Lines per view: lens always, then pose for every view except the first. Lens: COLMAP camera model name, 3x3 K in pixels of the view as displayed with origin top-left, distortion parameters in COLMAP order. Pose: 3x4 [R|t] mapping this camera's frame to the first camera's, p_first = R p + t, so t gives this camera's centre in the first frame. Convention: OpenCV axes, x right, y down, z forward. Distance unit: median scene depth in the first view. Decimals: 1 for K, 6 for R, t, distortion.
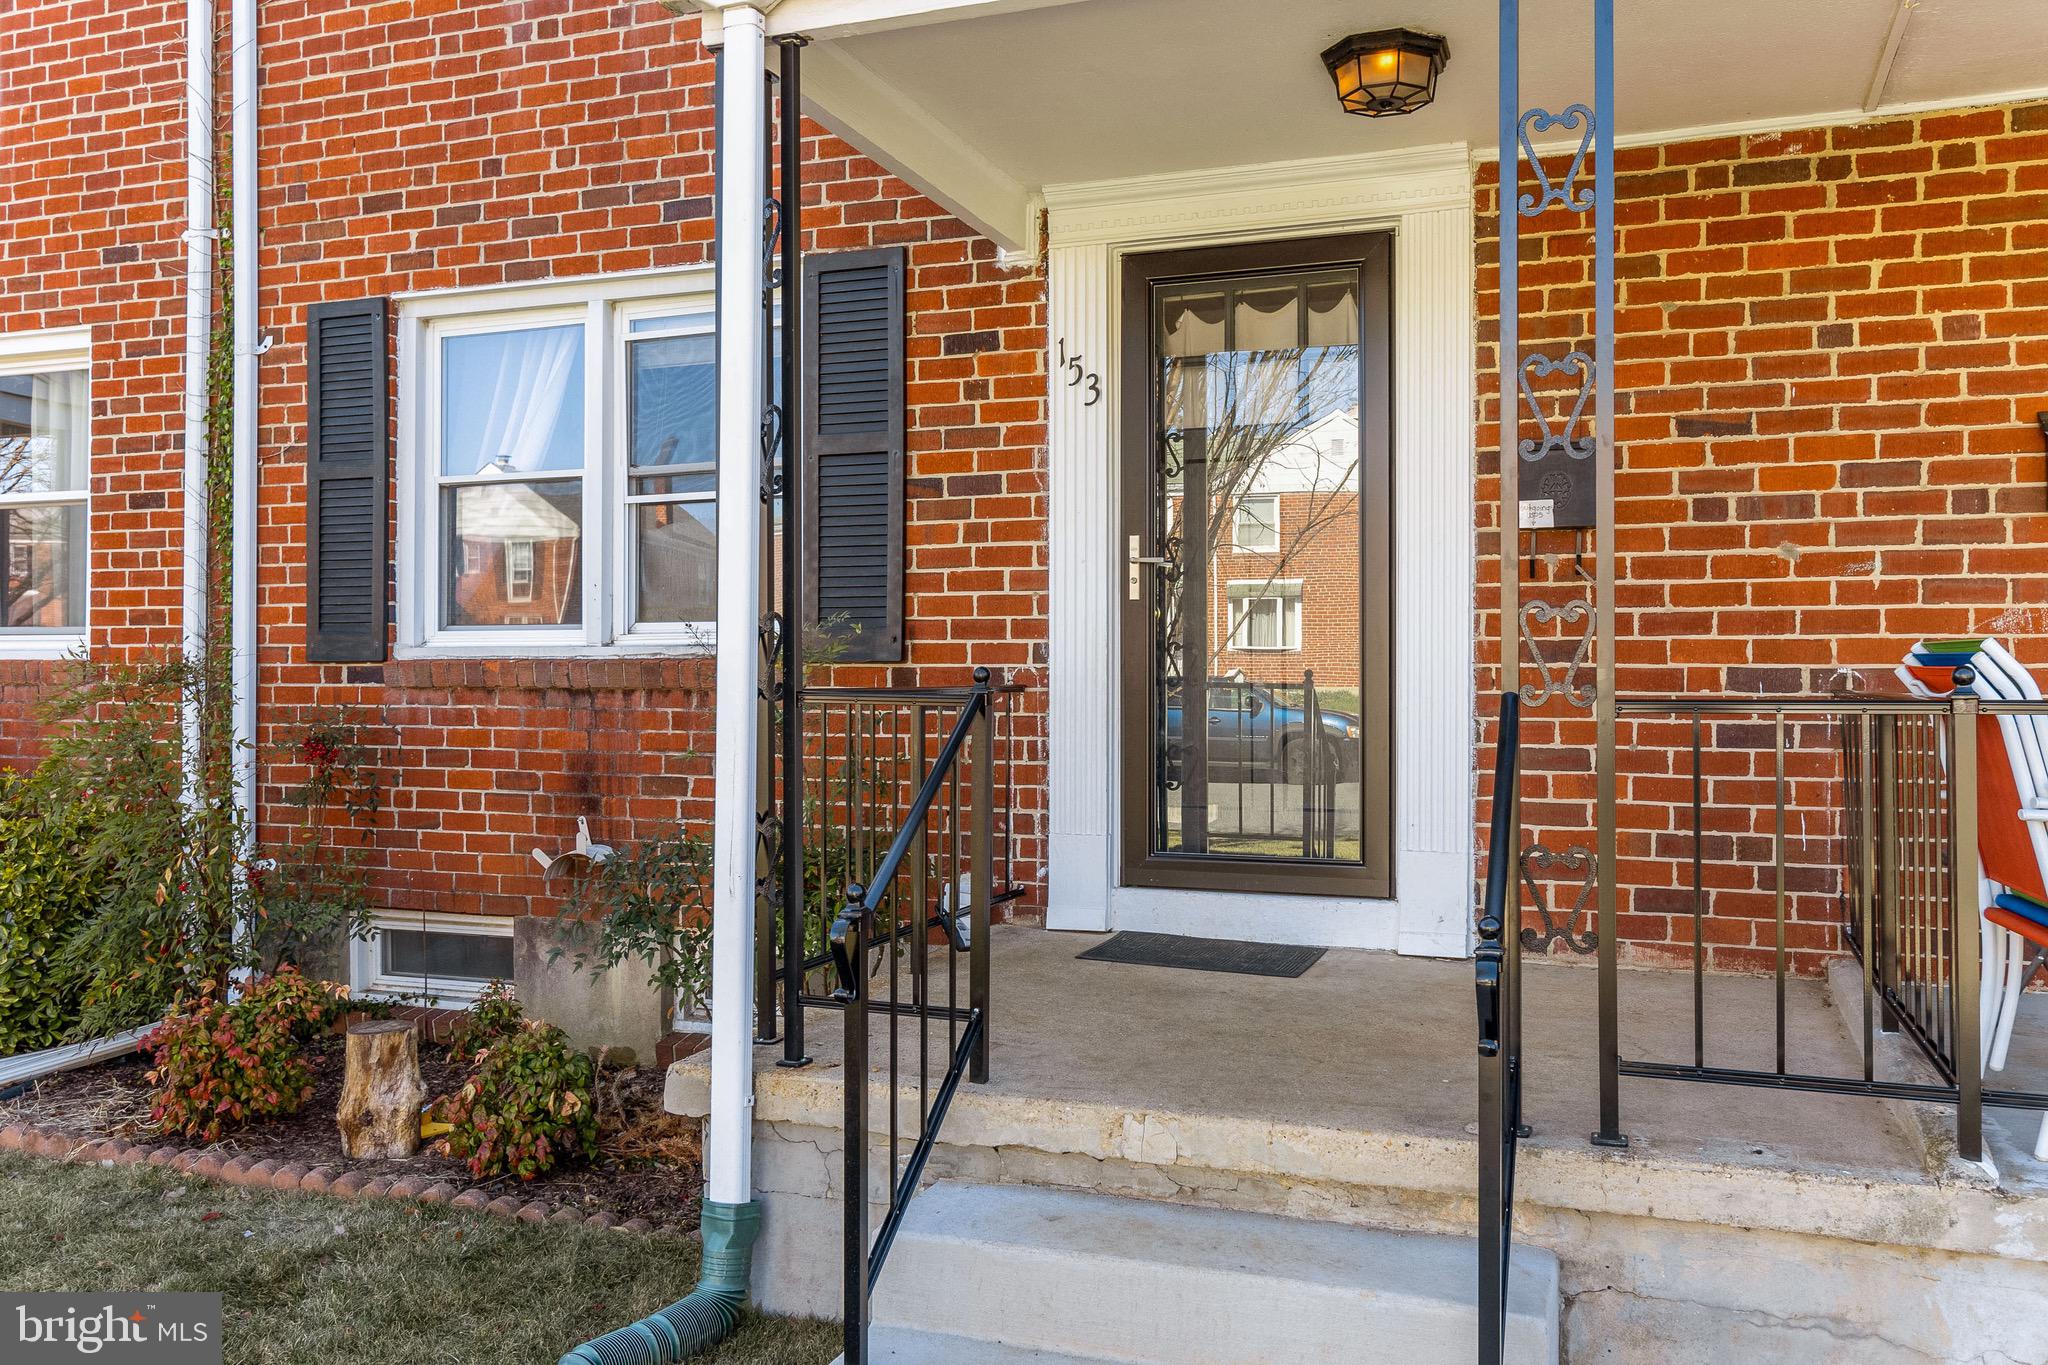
lens RADIAL K [[1486.6, 0, 1100.0], [0, 1486.6, 633.8], [0, 0, 1]] dist [0.007143, -0.003492]
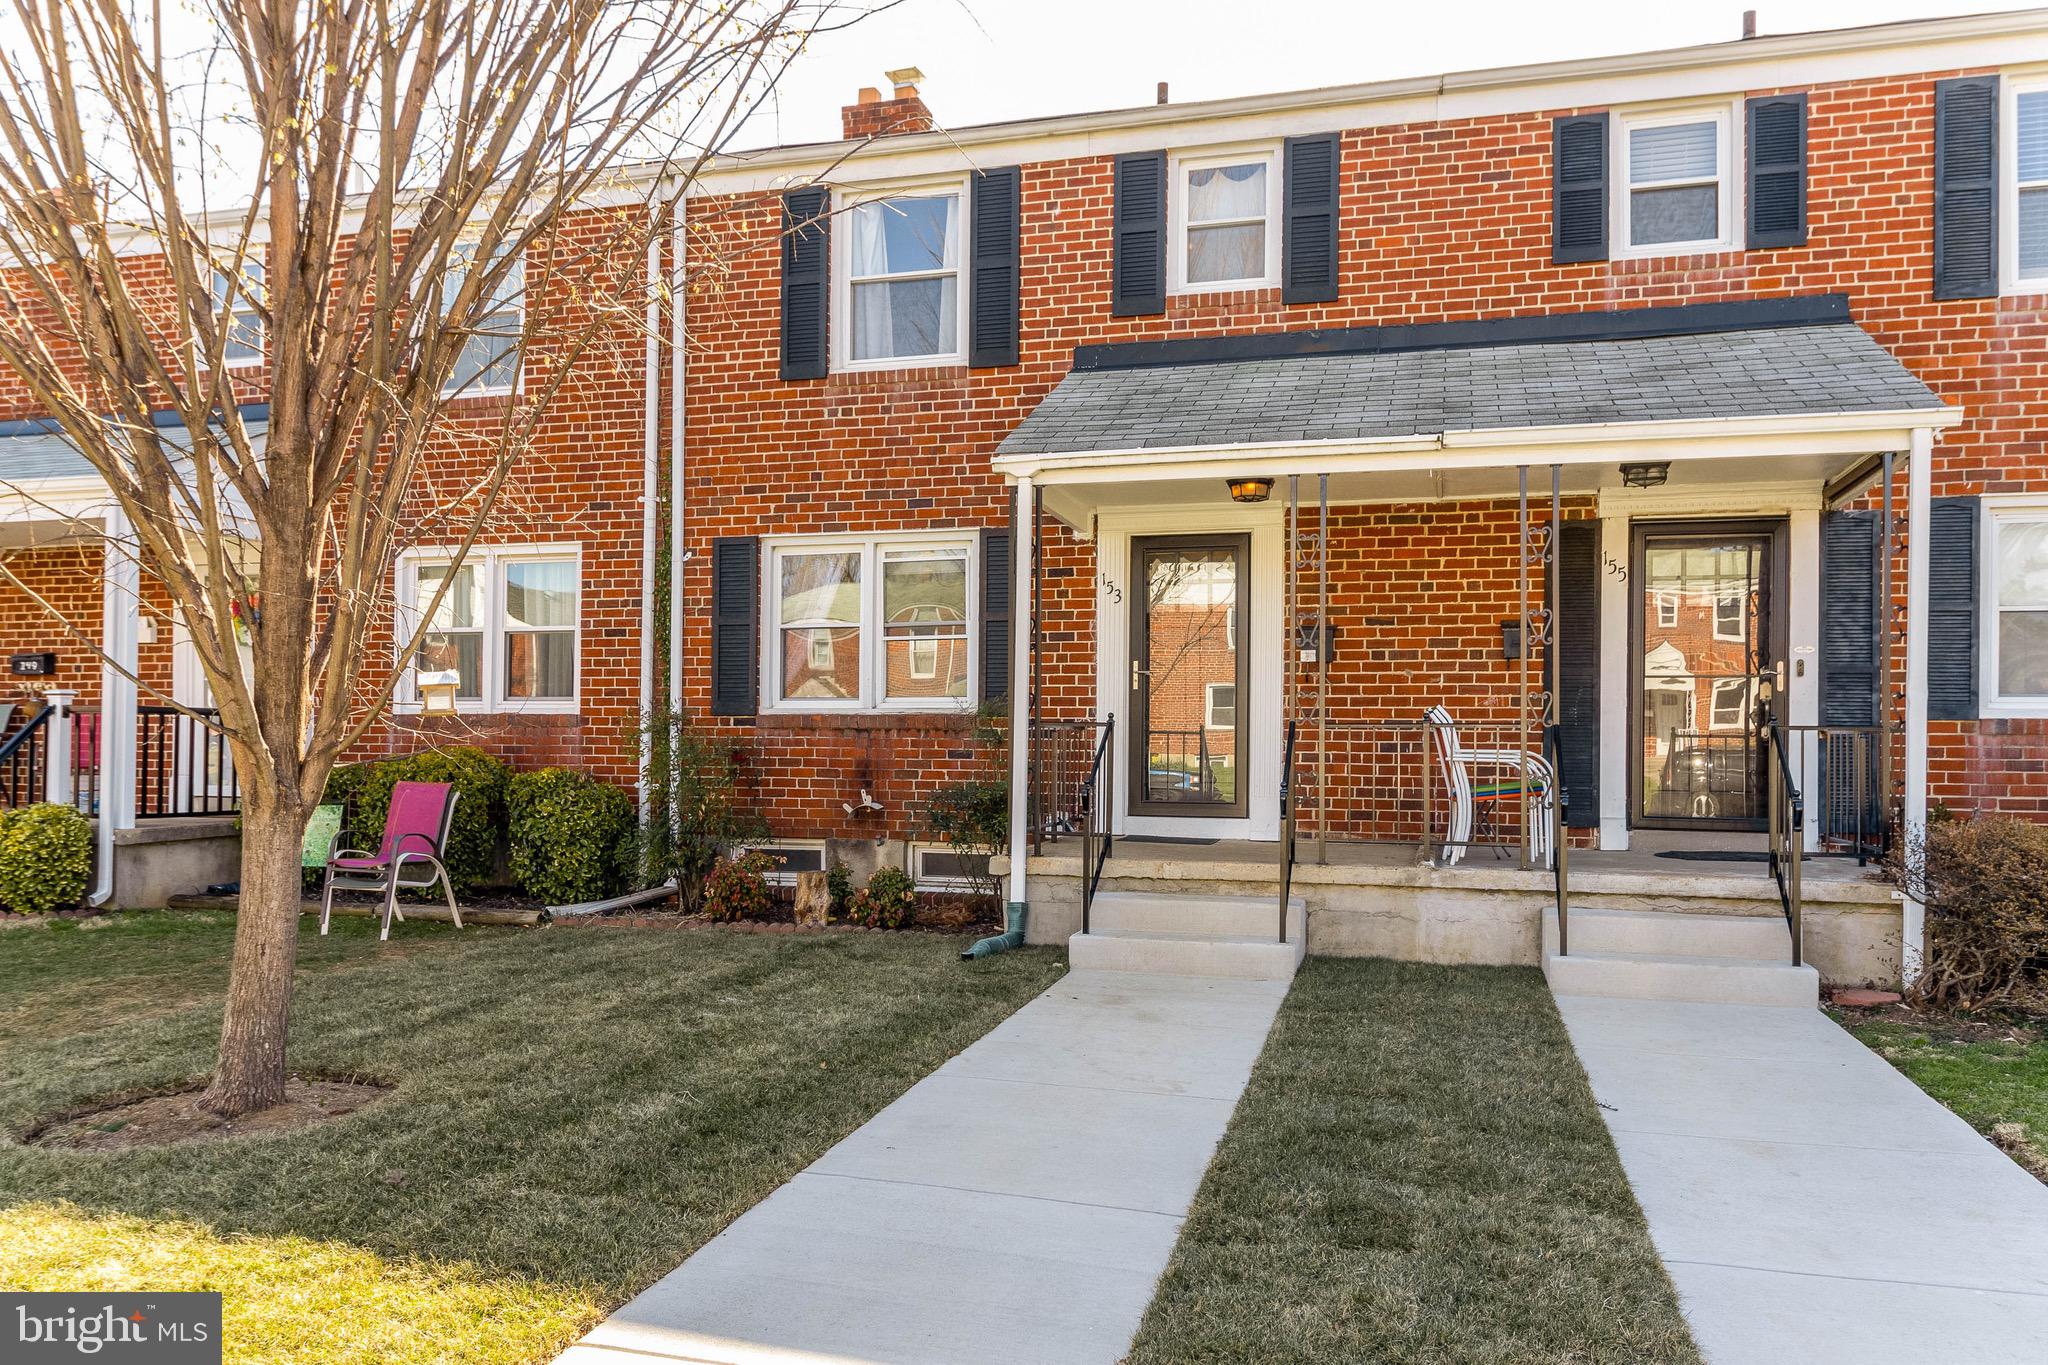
lens RADIAL K [[1485.1, 0, 1019.4], [0, 1485.1, 699.7], [0, 0, 1]] dist [0.003990, -0.000824]
pose [[0.997950, 0.011763, 0.062913, -0.284490], [-0.010738, 0.999805, -0.016599, 0.030847], [-0.063096, 0.015890, 0.997881, -1.198819]]
